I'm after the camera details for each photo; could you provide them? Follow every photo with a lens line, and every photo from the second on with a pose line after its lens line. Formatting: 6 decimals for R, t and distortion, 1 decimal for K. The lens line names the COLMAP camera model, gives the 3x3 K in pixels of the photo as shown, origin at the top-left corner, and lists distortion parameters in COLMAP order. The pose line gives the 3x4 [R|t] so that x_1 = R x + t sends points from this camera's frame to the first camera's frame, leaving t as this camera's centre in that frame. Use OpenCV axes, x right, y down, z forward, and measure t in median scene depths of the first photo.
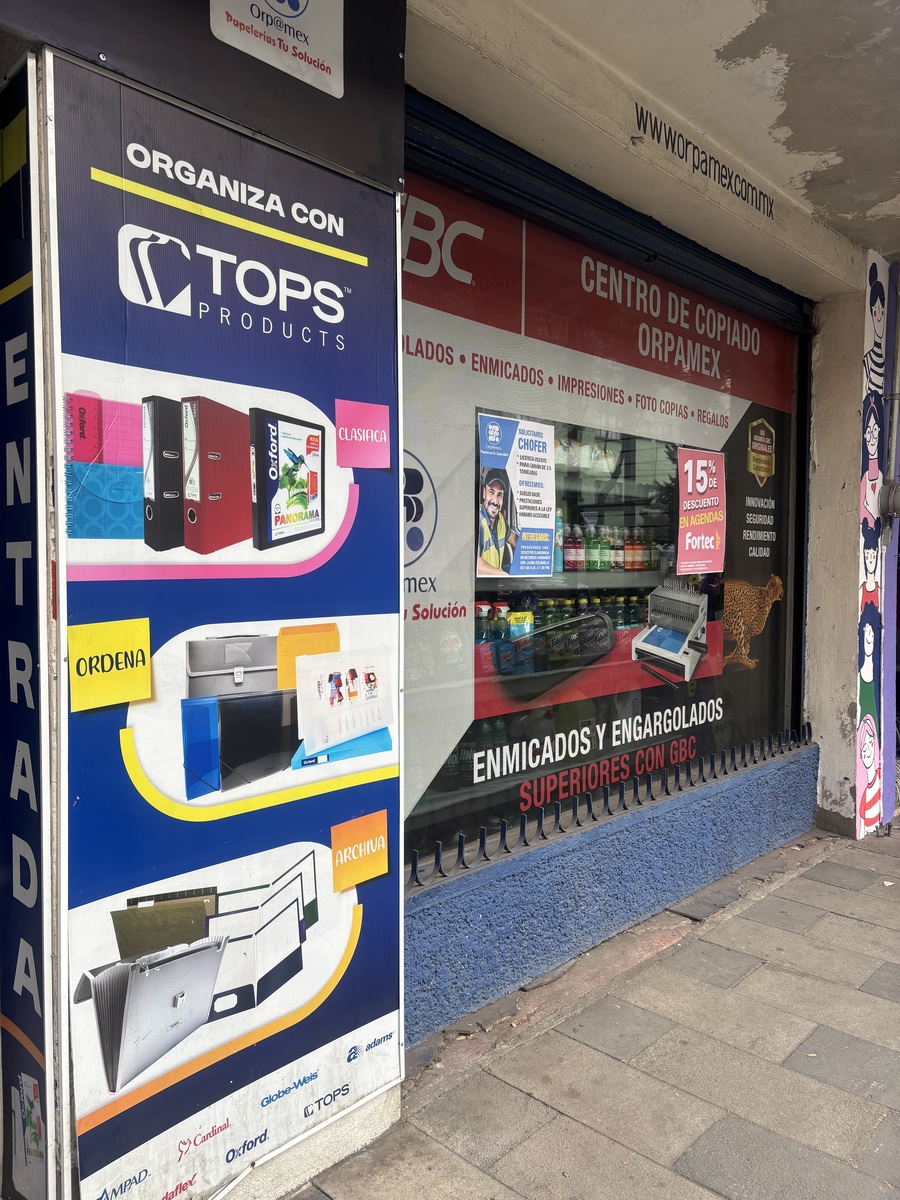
lens RADIAL K [[909.5, 0, 468.6], [0, 909.5, 605.2], [0, 0, 1]] dist [0.037271, -0.035292]
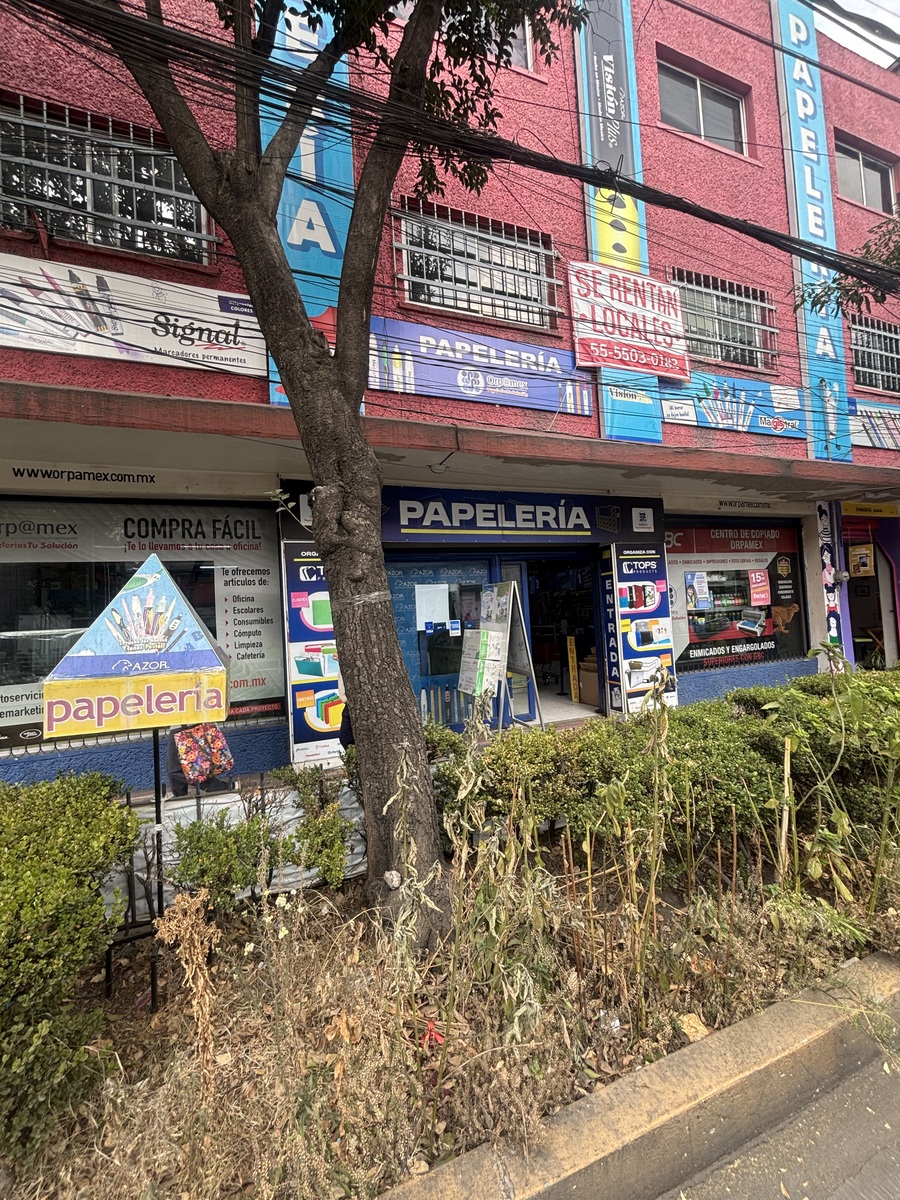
lens RADIAL K [[481.9, 0, 453.6], [0, 481.9, 597.0], [0, 0, 1]] dist [-0.002495, -0.000484]
pose [[0.888124, -0.072970, -0.453775, 0.104408], [0.039472, 0.995778, -0.082874, 0.086463], [0.457907, 0.055691, 0.887254, -2.497682]]
